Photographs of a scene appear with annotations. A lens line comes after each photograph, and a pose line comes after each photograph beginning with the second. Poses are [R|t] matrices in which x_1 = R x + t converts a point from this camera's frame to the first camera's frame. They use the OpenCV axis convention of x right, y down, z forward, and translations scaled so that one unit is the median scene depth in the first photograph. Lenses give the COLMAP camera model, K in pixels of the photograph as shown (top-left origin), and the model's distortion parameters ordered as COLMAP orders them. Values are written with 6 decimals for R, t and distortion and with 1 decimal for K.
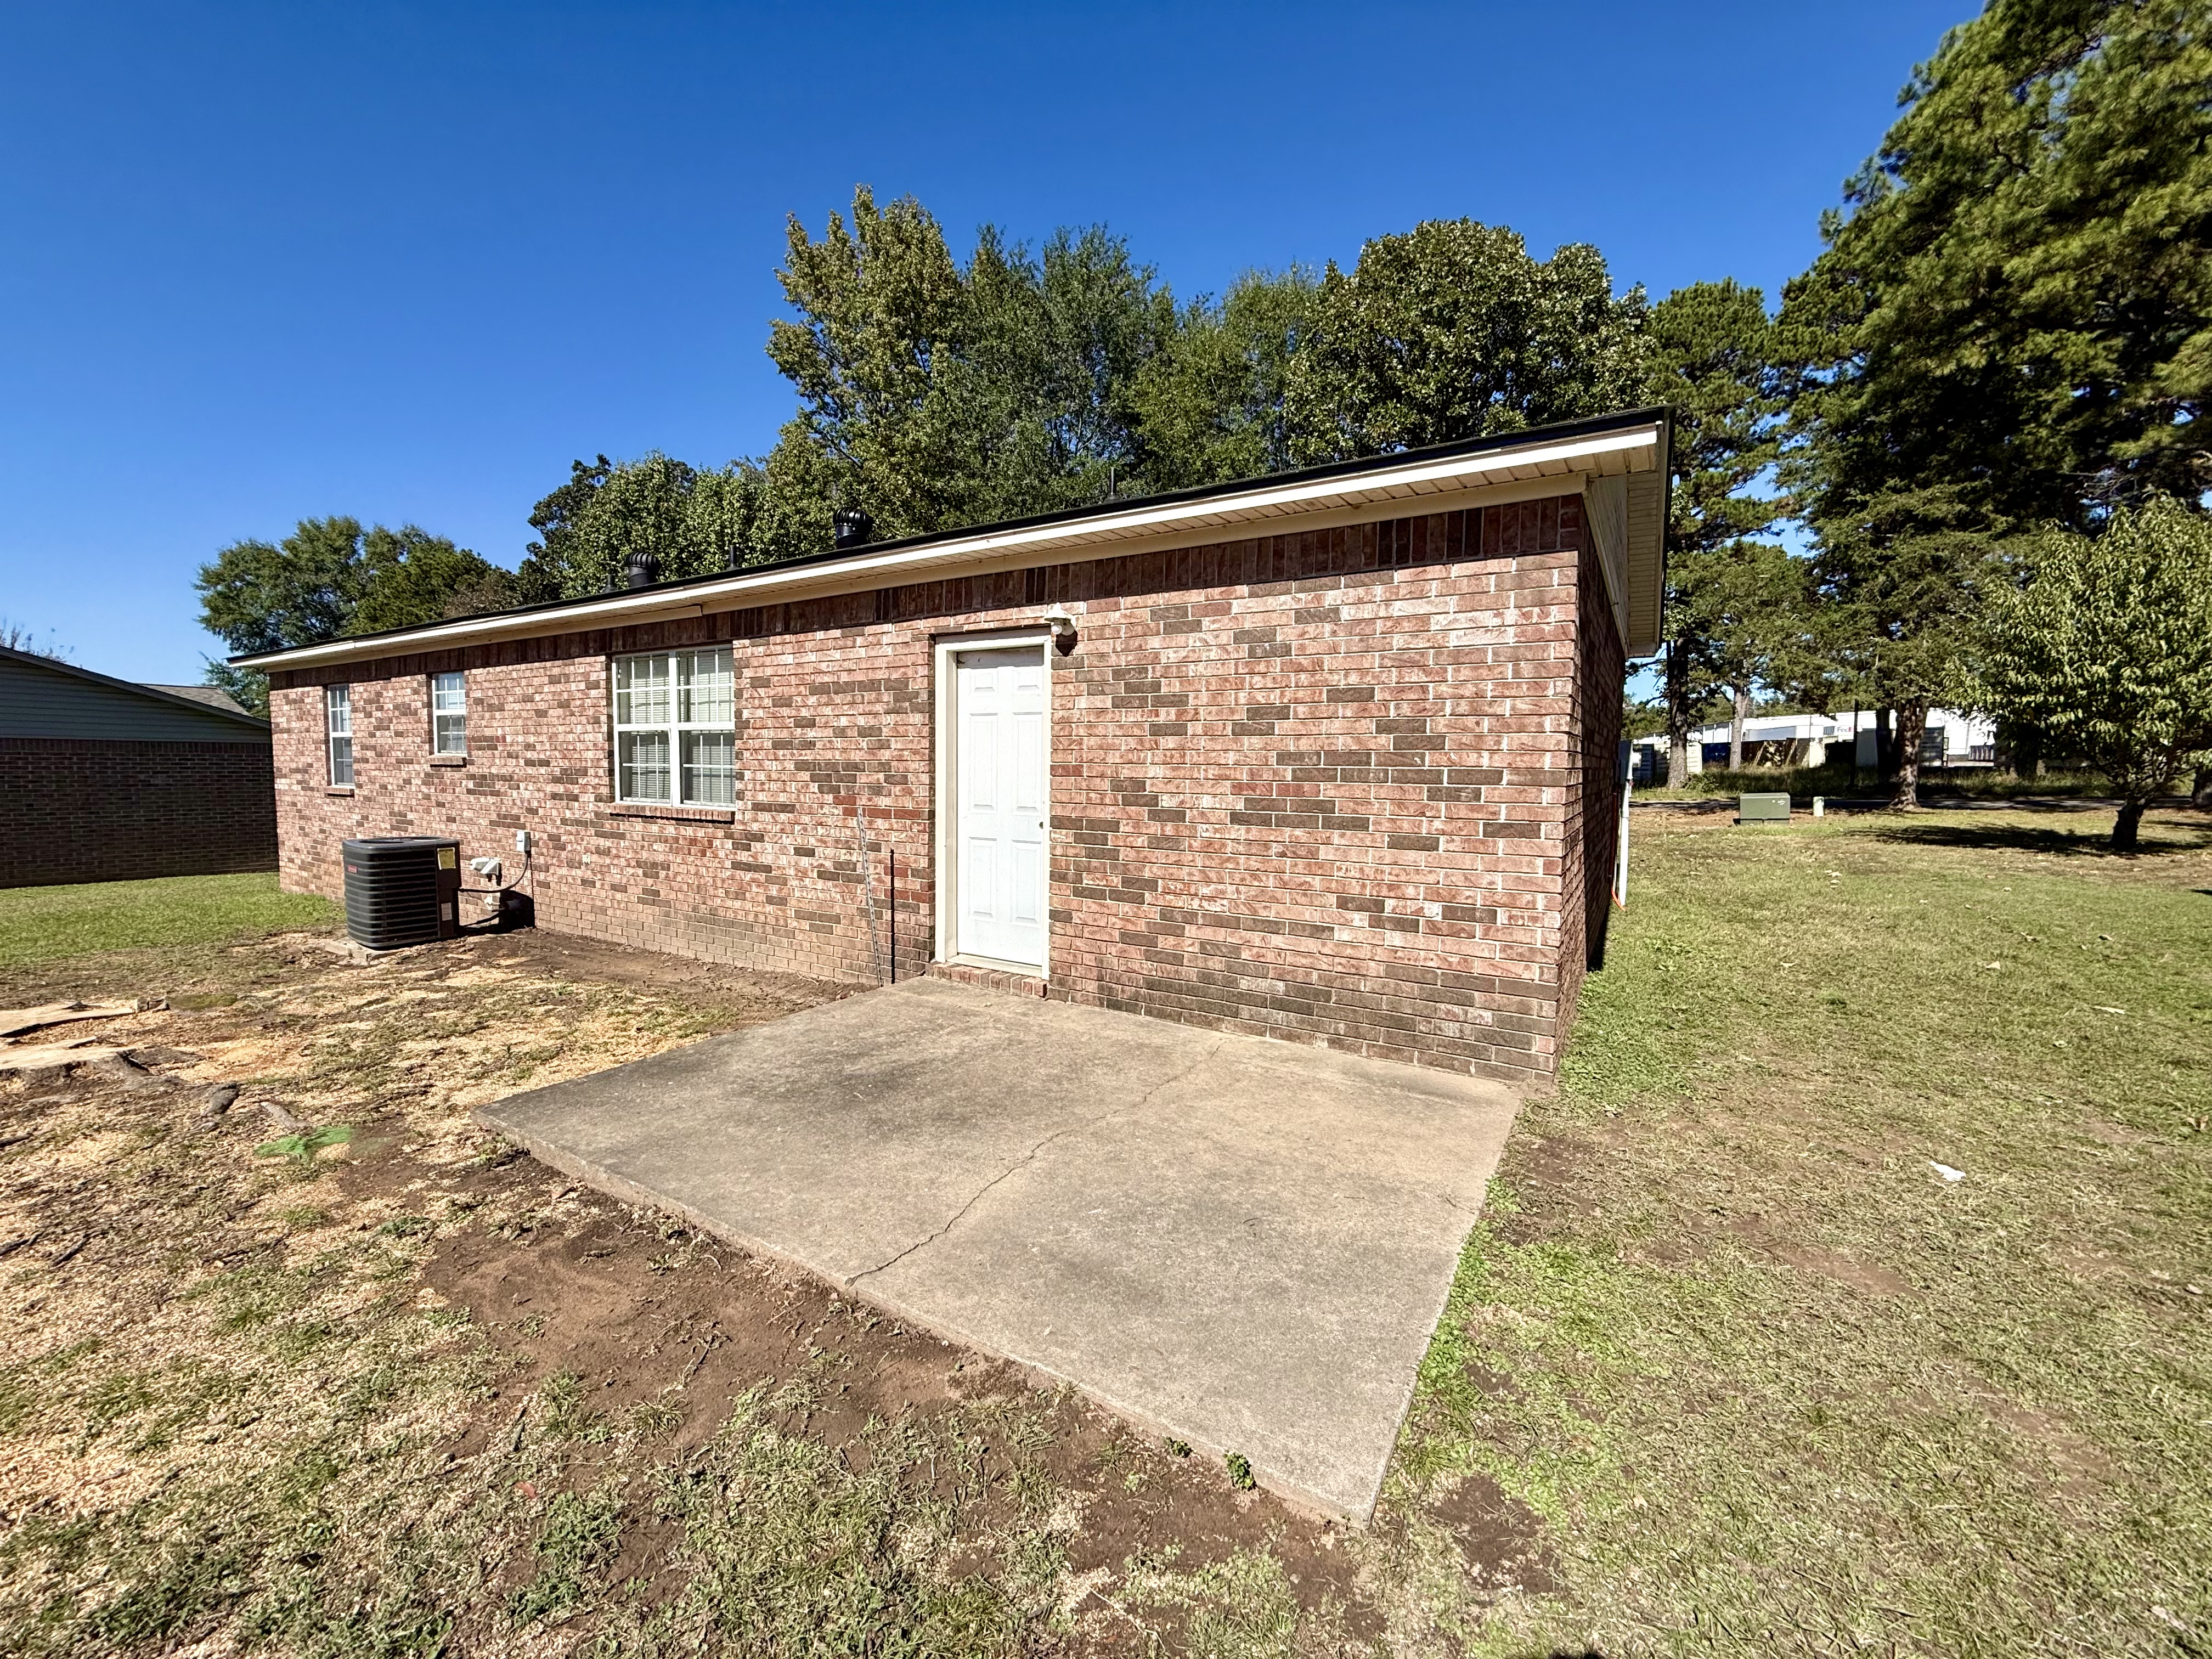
lens RADIAL K [[882.1, 0, 1104.5], [0, 882.1, 830.6], [0, 0, 1]] dist [-0.001263, -0.000371]
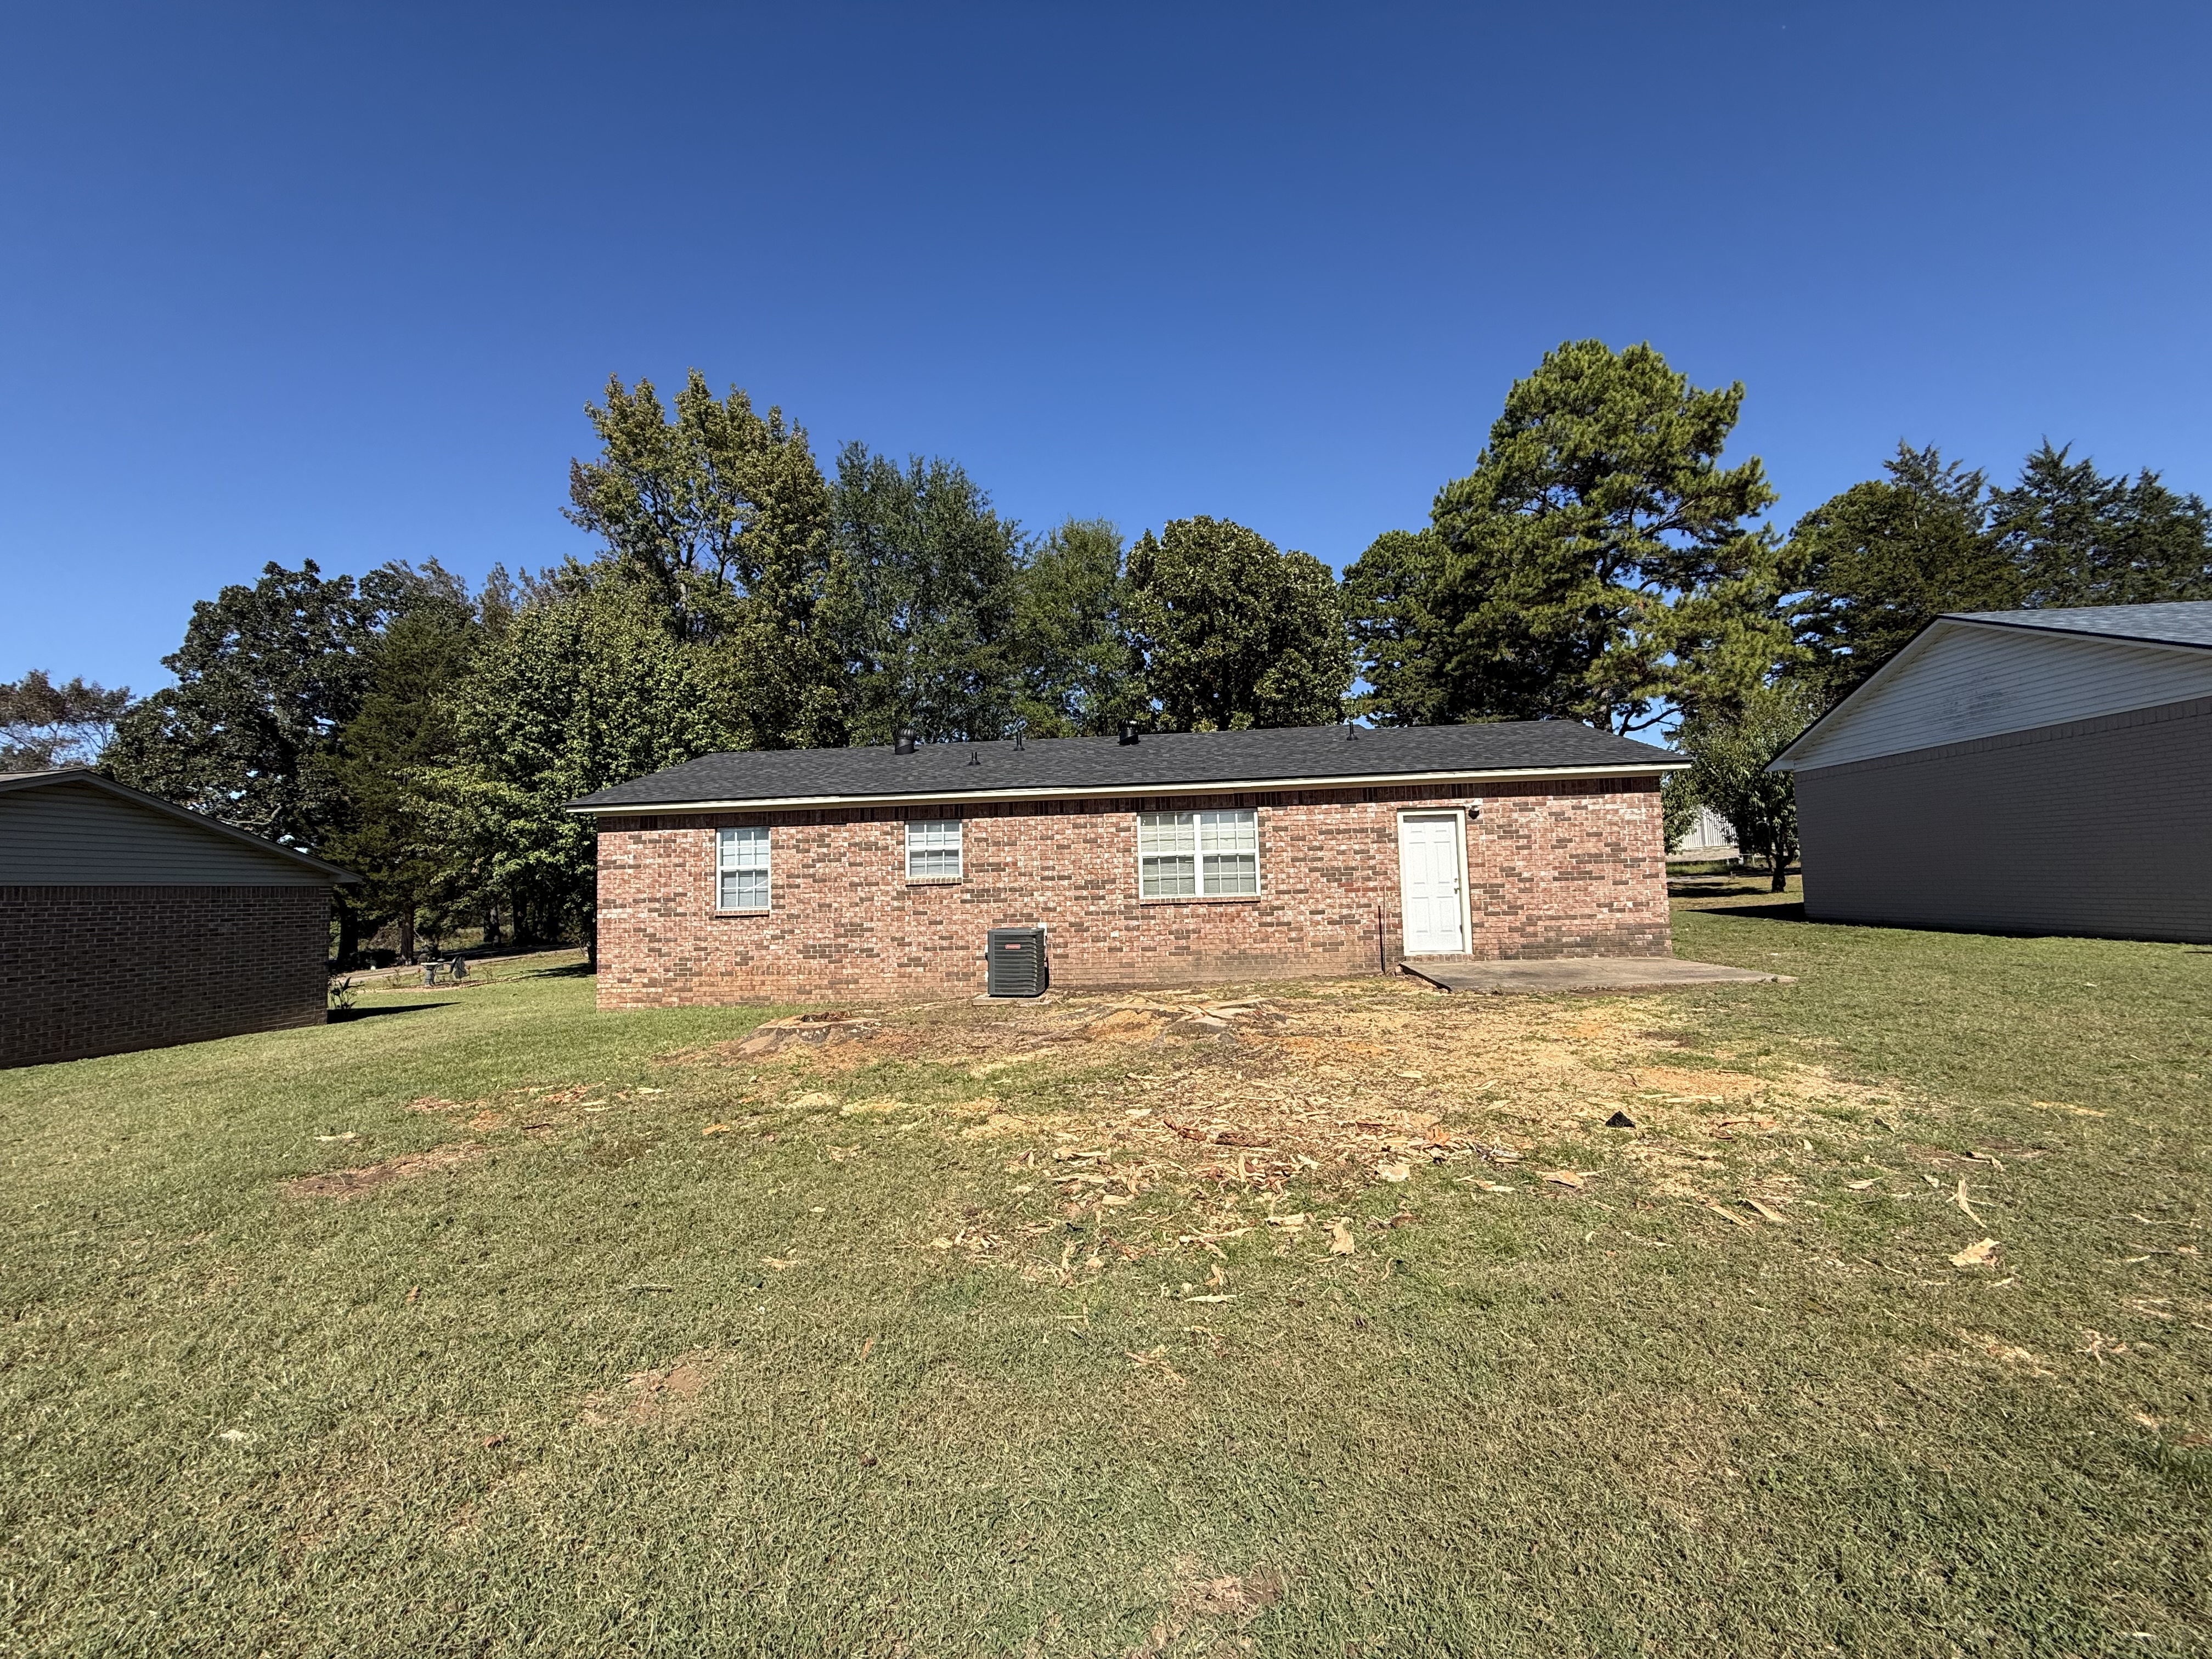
lens RADIAL K [[882.1, 0, 1103.8], [0, 882.1, 825.7], [0, 0, 1]] dist [-0.001263, -0.000371]
pose [[0.886829, -0.003273, 0.462086, -1.866213], [0.072725, 0.988502, -0.132570, 0.066004], [-0.456339, 0.151172, 0.876871, -0.622965]]
